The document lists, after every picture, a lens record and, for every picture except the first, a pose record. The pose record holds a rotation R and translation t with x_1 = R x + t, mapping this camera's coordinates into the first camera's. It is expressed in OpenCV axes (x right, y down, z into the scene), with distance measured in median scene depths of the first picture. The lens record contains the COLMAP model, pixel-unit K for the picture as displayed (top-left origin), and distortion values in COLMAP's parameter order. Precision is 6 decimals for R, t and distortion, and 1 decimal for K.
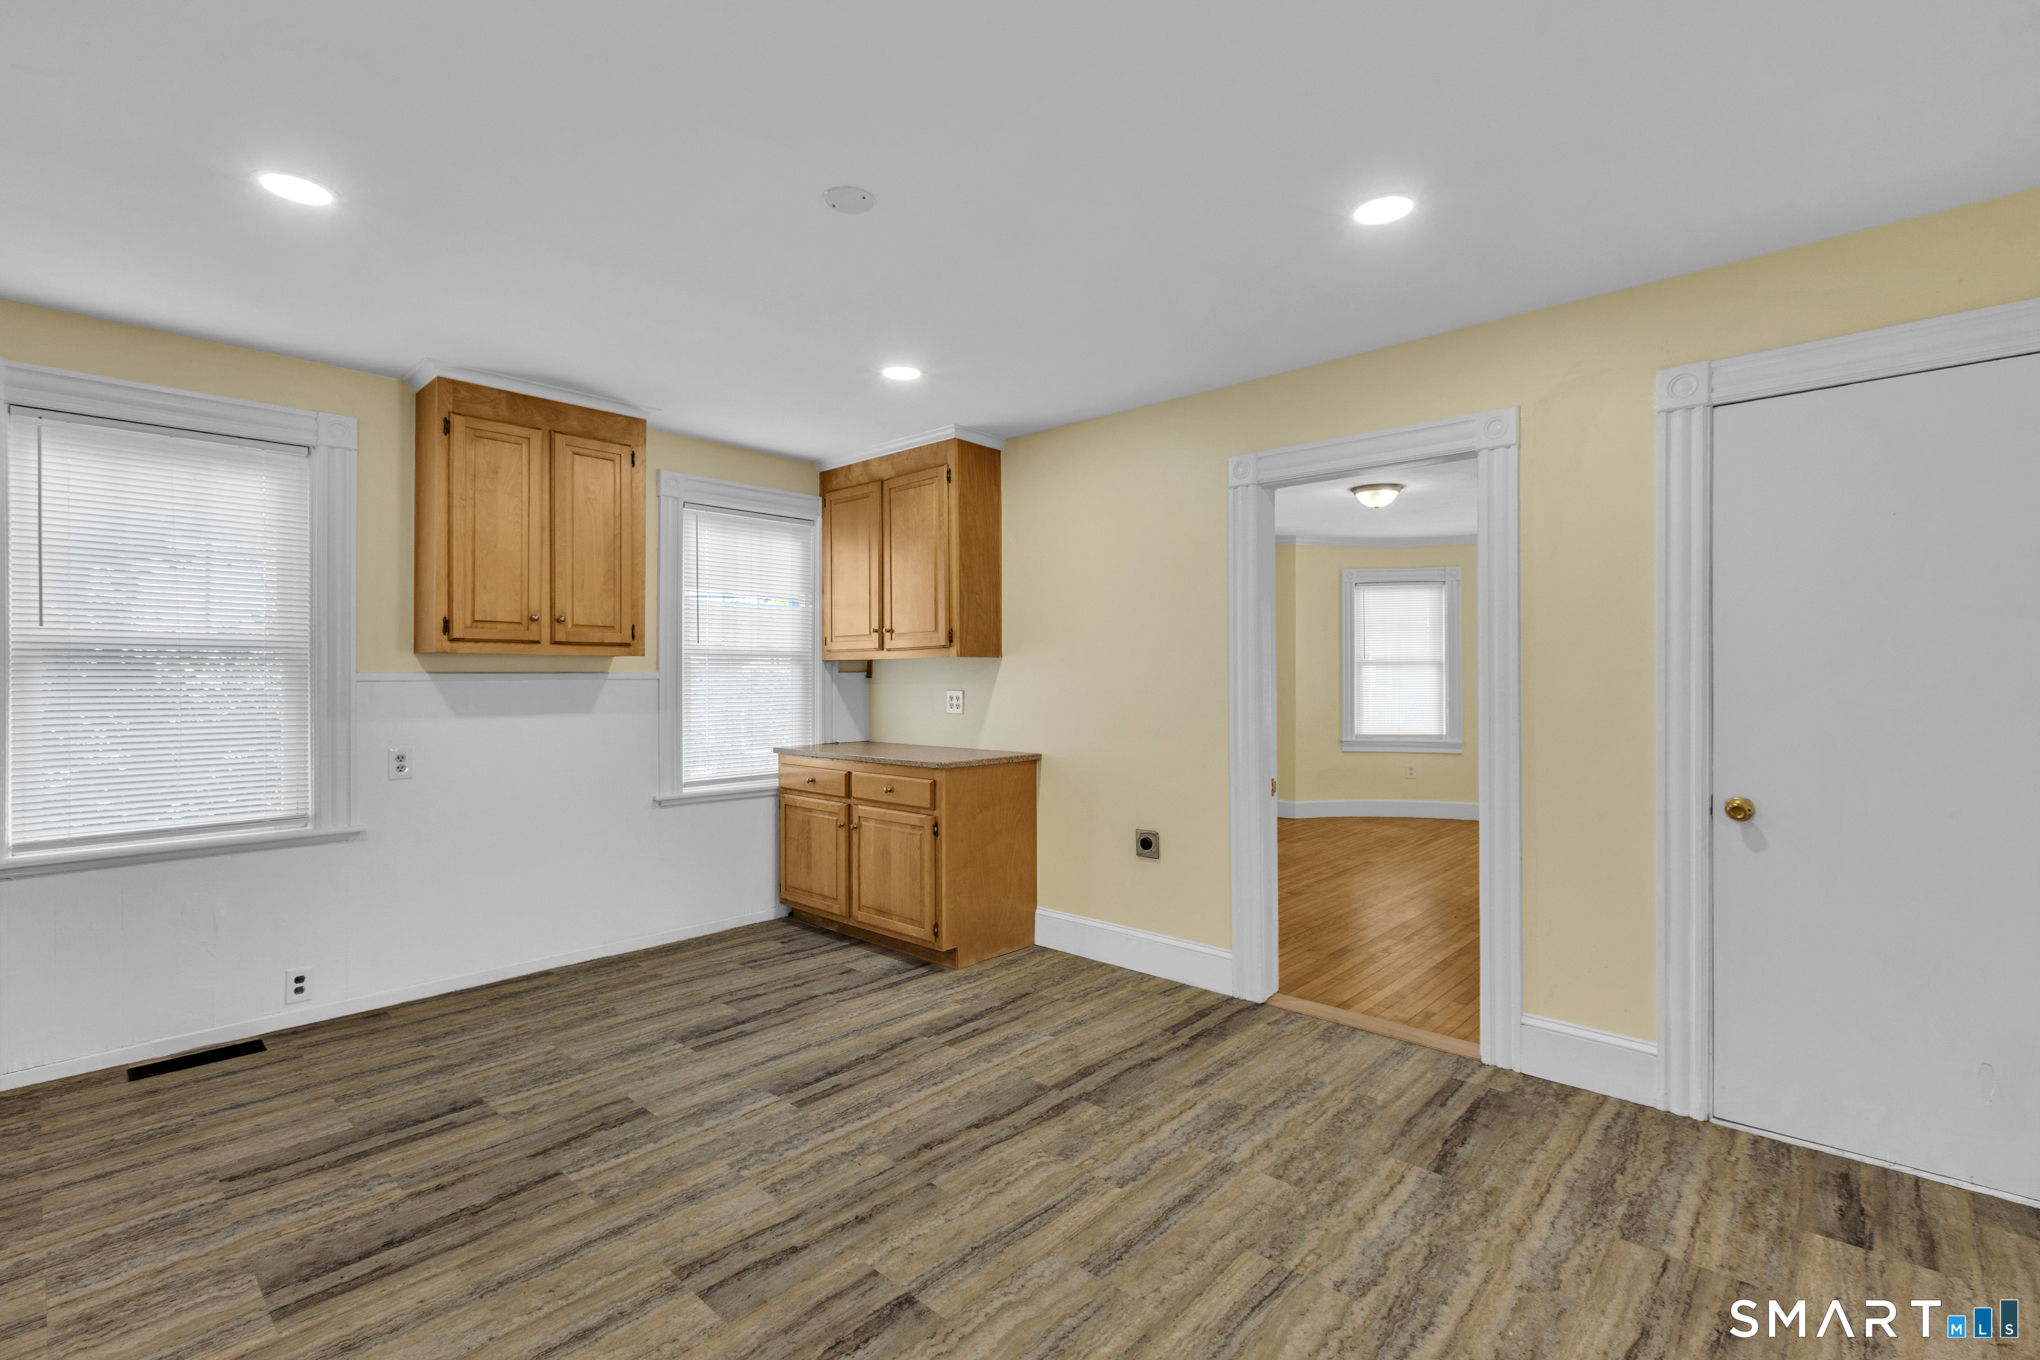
lens RADIAL K [[919.9, 0, 1022.9], [0, 919.9, 676.9], [0, 0, 1]] dist [0.001832, -0.001201]
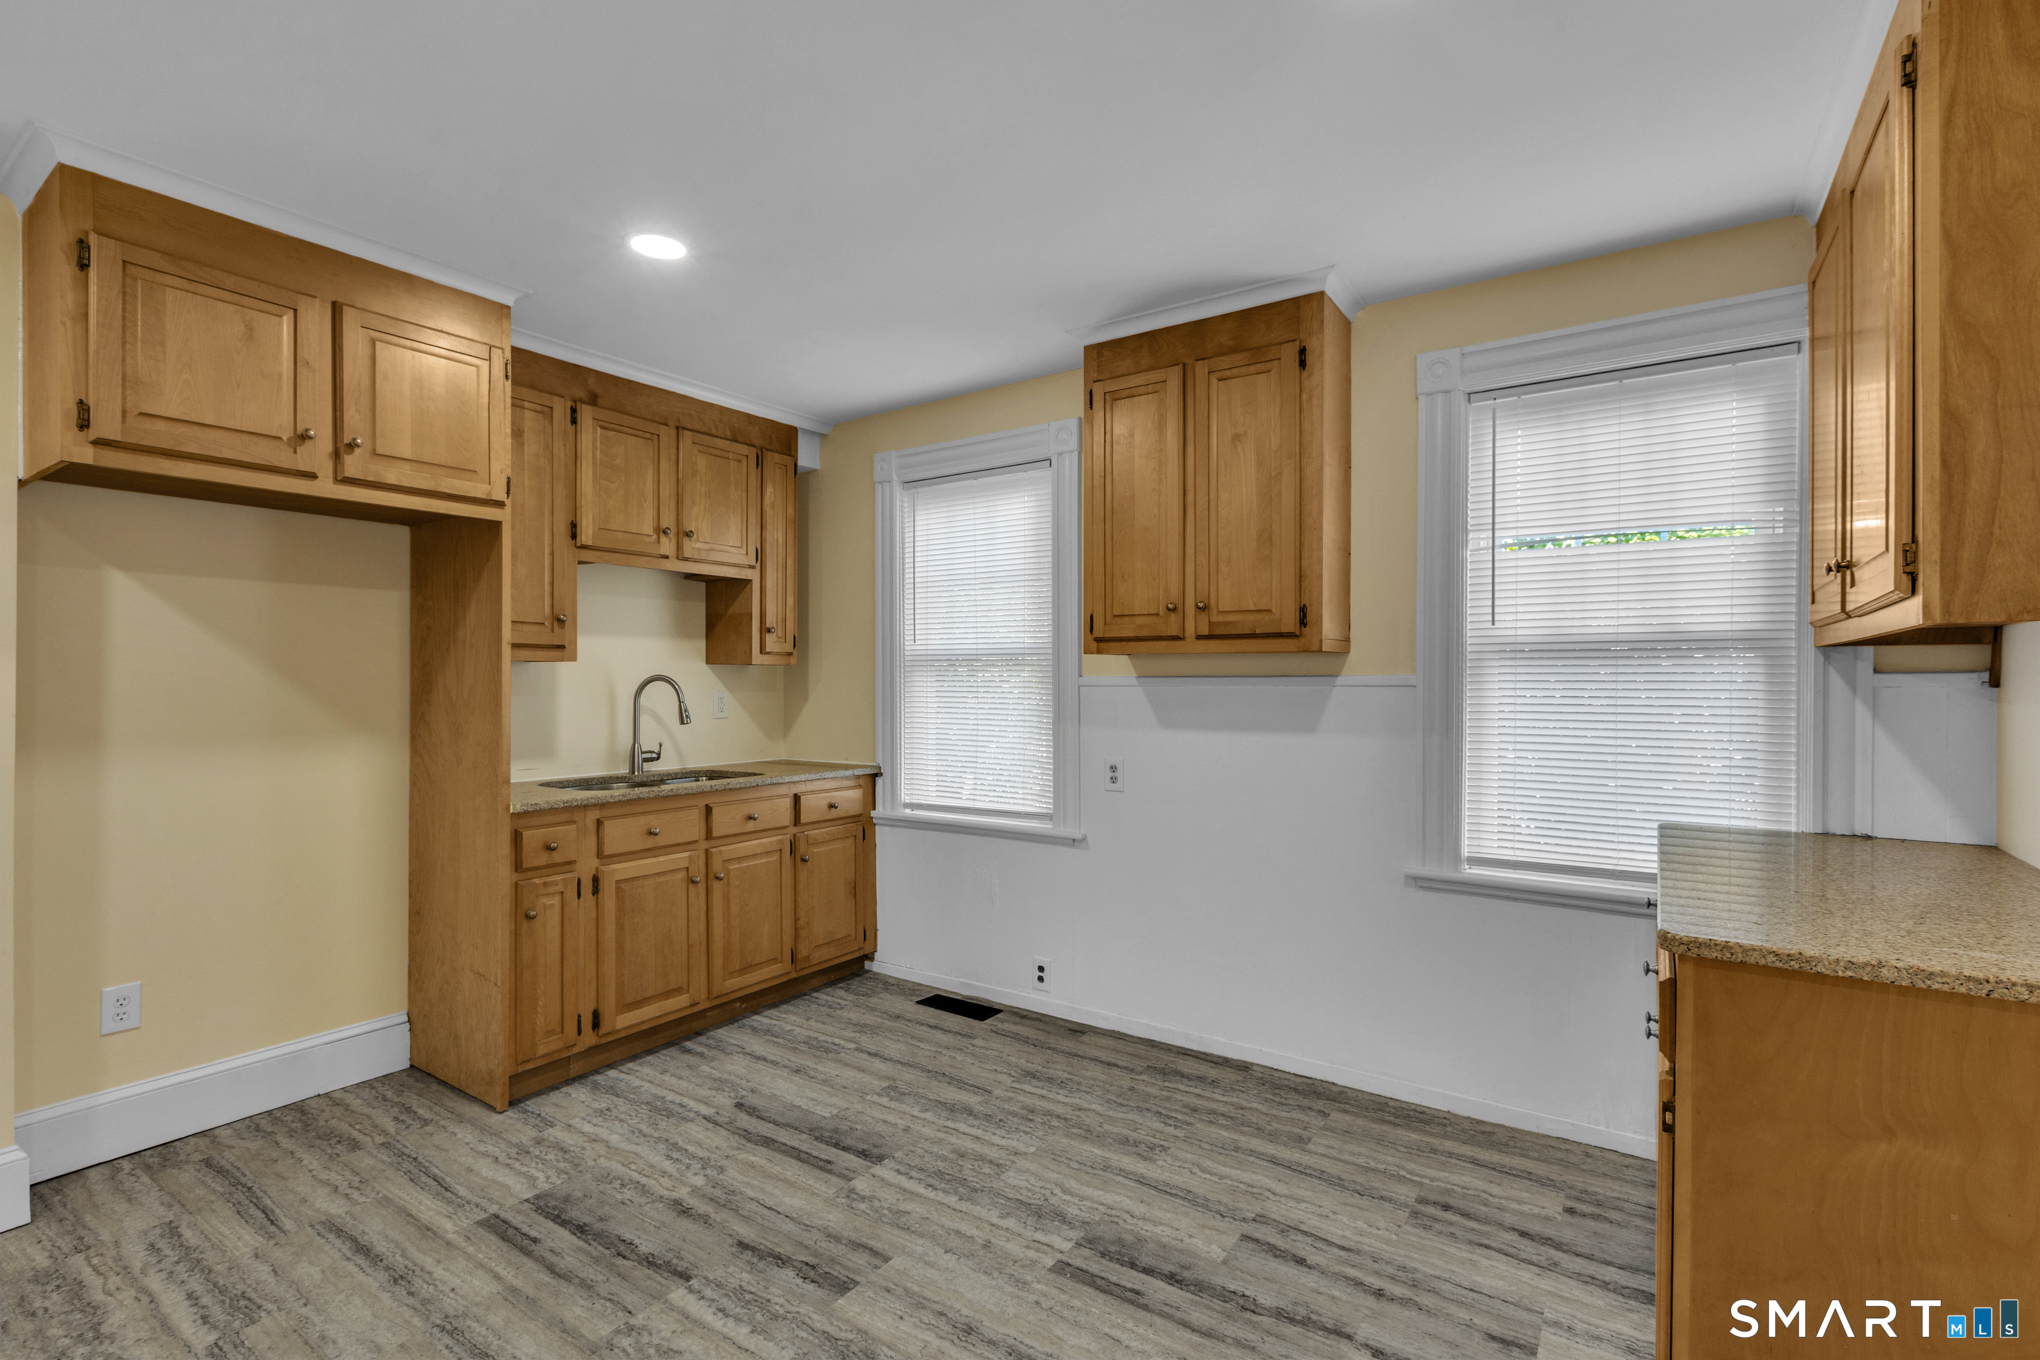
lens RADIAL K [[919.9, 0, 1027.4], [0, 919.9, 686.2], [0, 0, 1]] dist [0.001832, -0.001201]
pose [[0.148132, 0.007700, -0.988938, 0.315283], [-0.002415, 0.999970, 0.007424, -0.002652], [0.988965, 0.001288, 0.148146, 1.036403]]
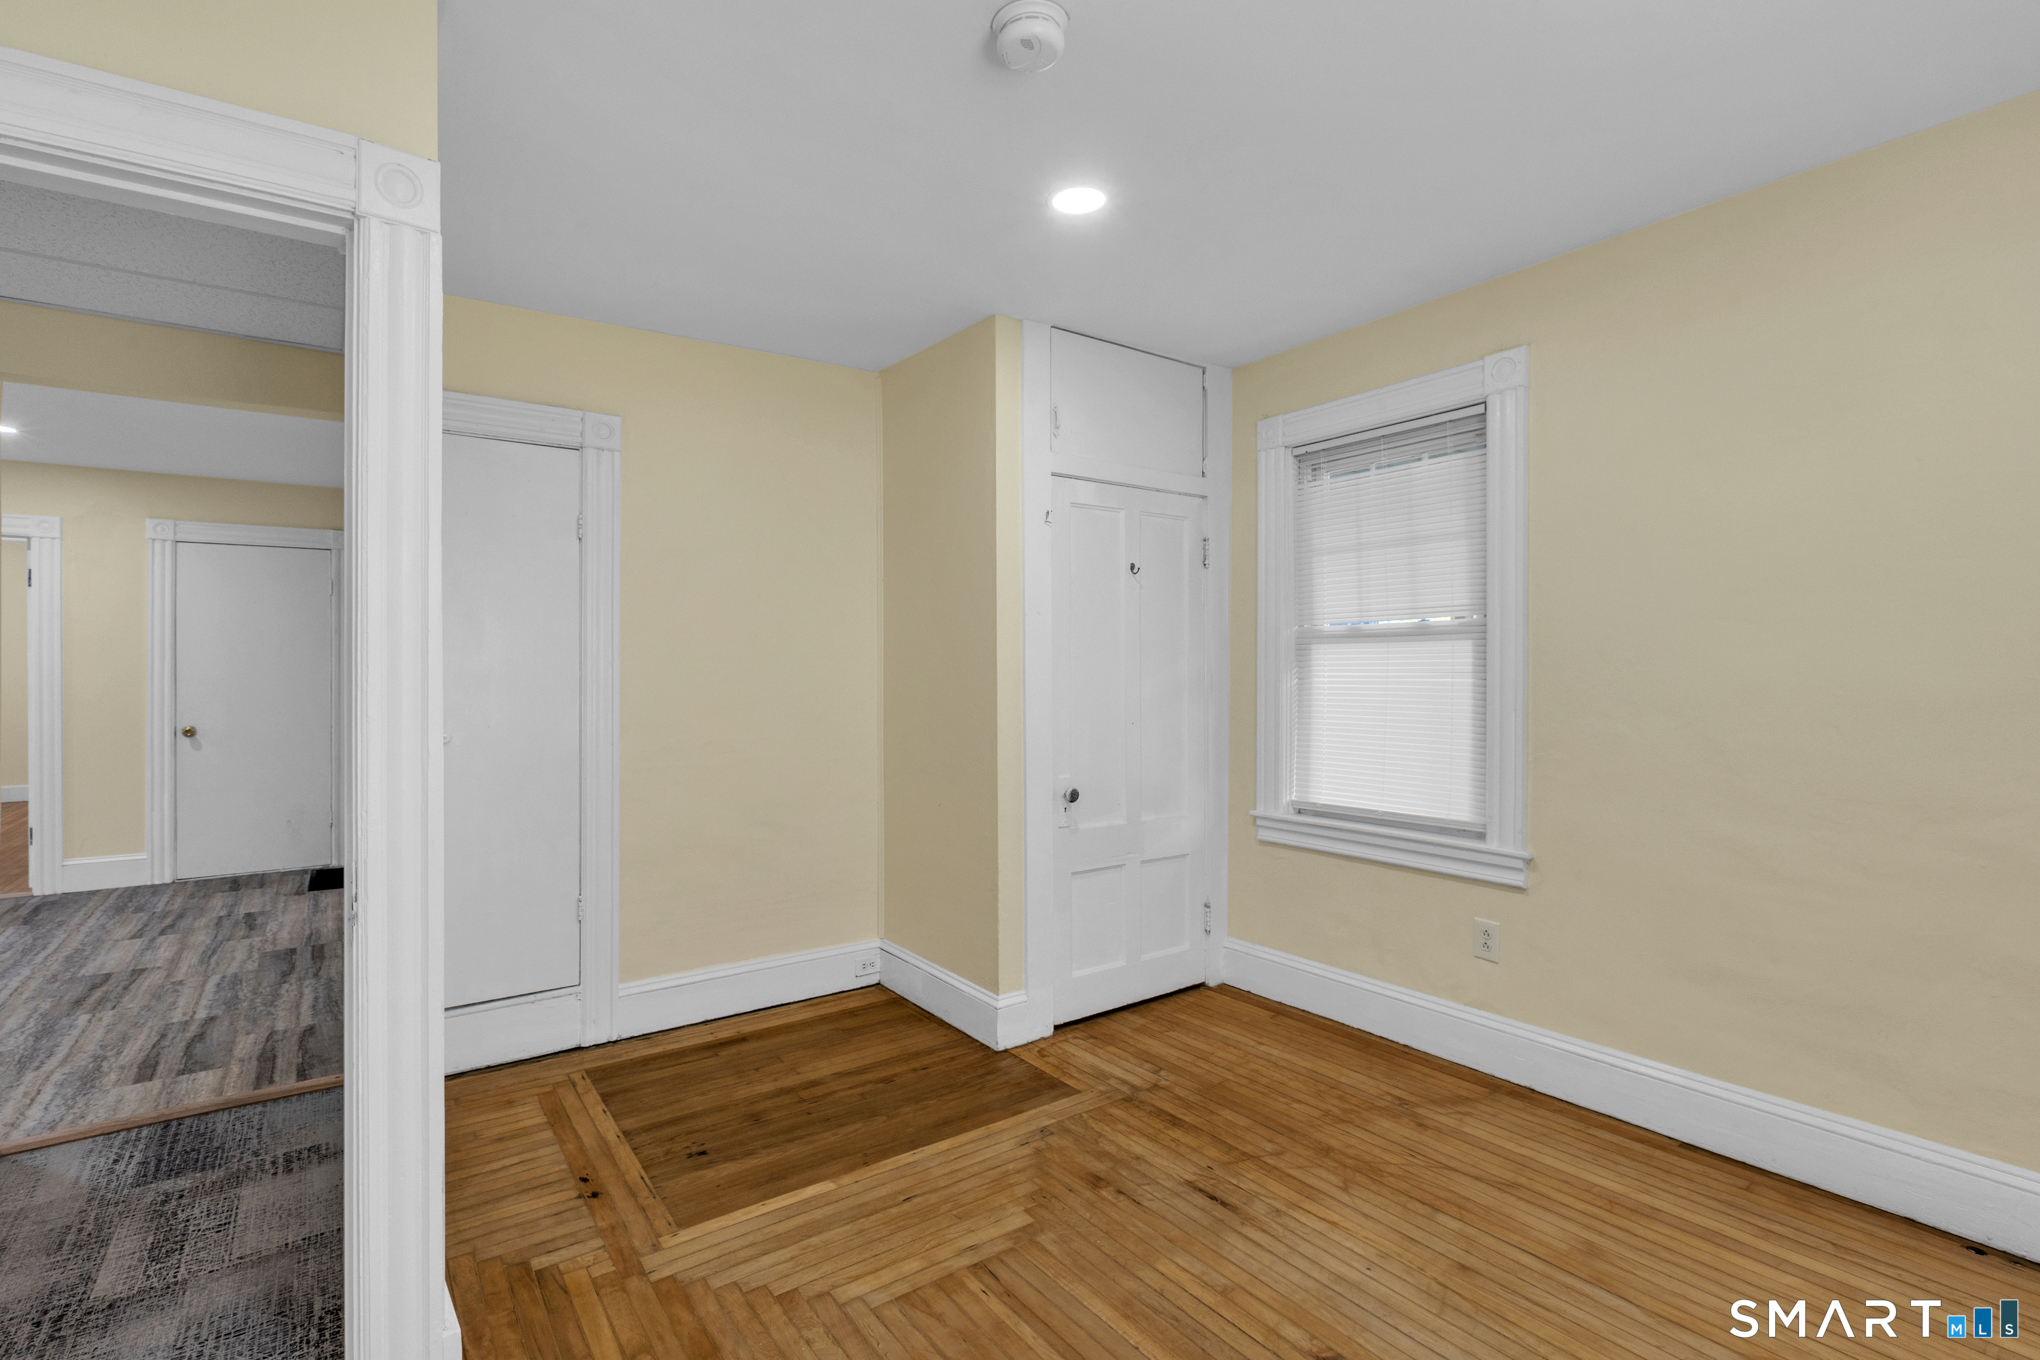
lens RADIAL K [[919.9, 0, 979.4], [0, 919.9, 671.5], [0, 0, 1]] dist [0.001832, -0.001201]
pose [[0.214335, 0.000817, 0.976760, -0.909772], [0.001733, 0.999998, -0.001217, 0.003406], [-0.976759, 0.001954, 0.214333, -1.240159]]
